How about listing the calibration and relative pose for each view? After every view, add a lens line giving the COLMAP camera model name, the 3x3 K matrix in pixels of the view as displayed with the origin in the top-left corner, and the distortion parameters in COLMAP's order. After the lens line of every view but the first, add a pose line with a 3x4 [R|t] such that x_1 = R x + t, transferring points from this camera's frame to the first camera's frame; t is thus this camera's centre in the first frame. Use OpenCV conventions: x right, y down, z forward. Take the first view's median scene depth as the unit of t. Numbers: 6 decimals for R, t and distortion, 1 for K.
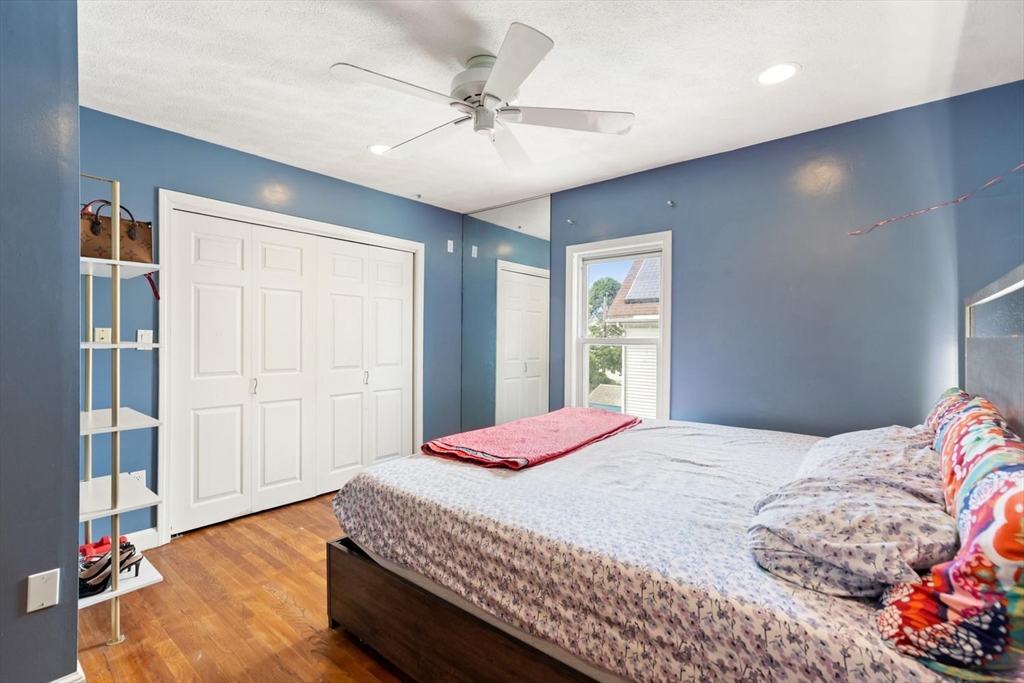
lens RADIAL K [[460.9, 0, 512.0], [0, 460.9, 341.5], [0, 0, 1]] dist [0.007463, -0.001164]
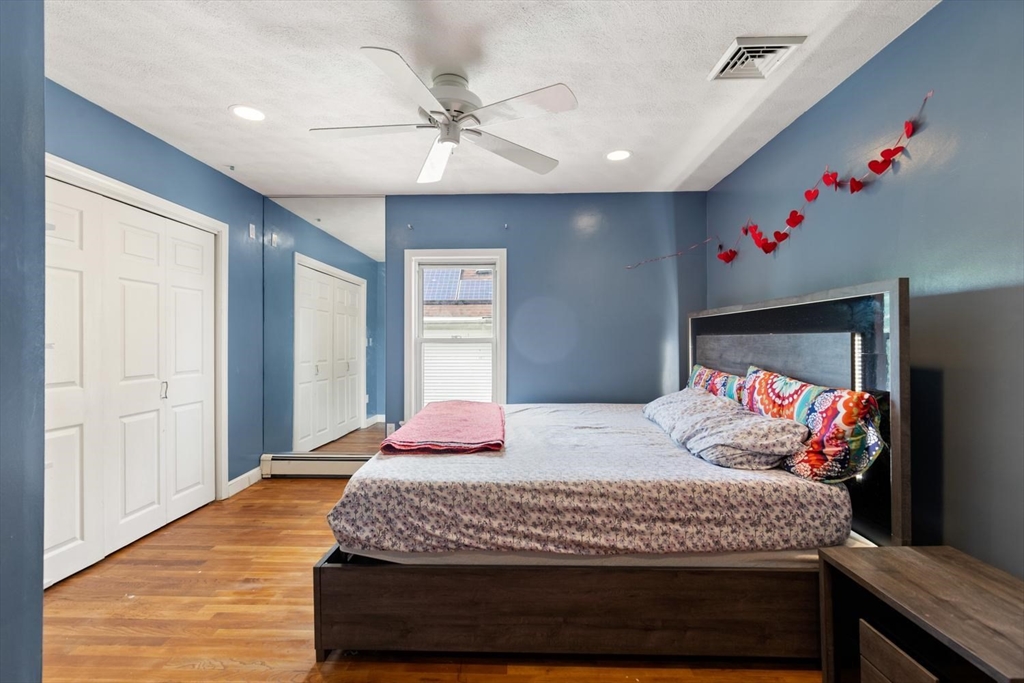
lens RADIAL K [[460.9, 0, 512.0], [0, 460.9, 341.5], [0, 0, 1]] dist [0.007463, -0.001164]
pose [[0.790917, -0.005659, 0.611898, -0.960265], [0.008951, 0.999957, -0.002322, 0.014293], [-0.611858, 0.007313, 0.790934, 0.101513]]
